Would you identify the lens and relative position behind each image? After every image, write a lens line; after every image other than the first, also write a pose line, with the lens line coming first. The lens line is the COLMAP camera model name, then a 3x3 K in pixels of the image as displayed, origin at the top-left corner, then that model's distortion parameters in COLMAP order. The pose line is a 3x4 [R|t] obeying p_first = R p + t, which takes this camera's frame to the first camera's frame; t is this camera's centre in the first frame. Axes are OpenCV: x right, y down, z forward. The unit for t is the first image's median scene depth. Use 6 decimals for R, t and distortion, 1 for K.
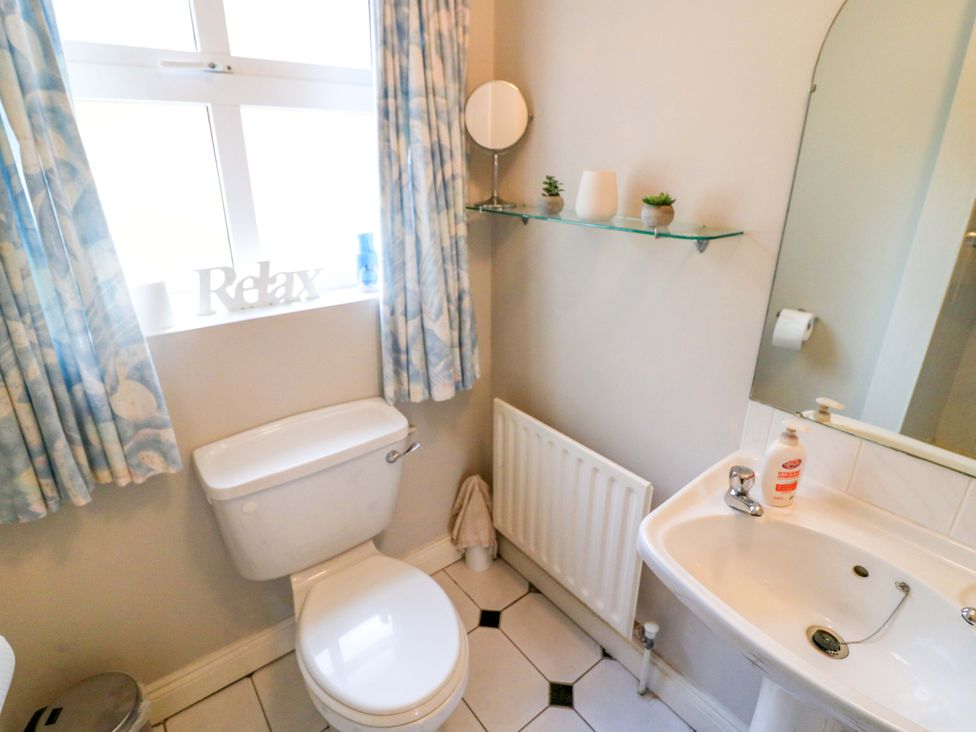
lens RADIAL K [[518.6, 0, 489.8], [0, 518.6, 354.9], [0, 0, 1]] dist [-0.001058, -0.013518]
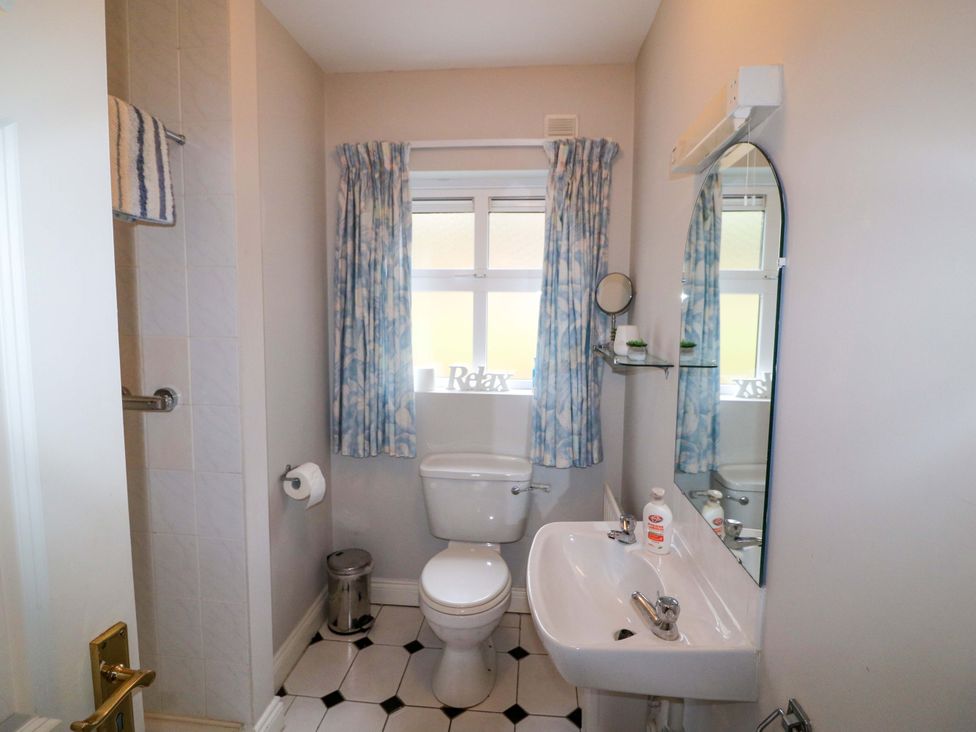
lens RADIAL K [[518.6, 0, 489.8], [0, 518.6, 354.9], [0, 0, 1]] dist [-0.001058, -0.013518]
pose [[0.718967, 0.061477, -0.692320, 0.931928], [-0.253589, 0.950618, -0.178936, 0.115742], [0.647132, 0.304214, 0.699053, -0.339452]]
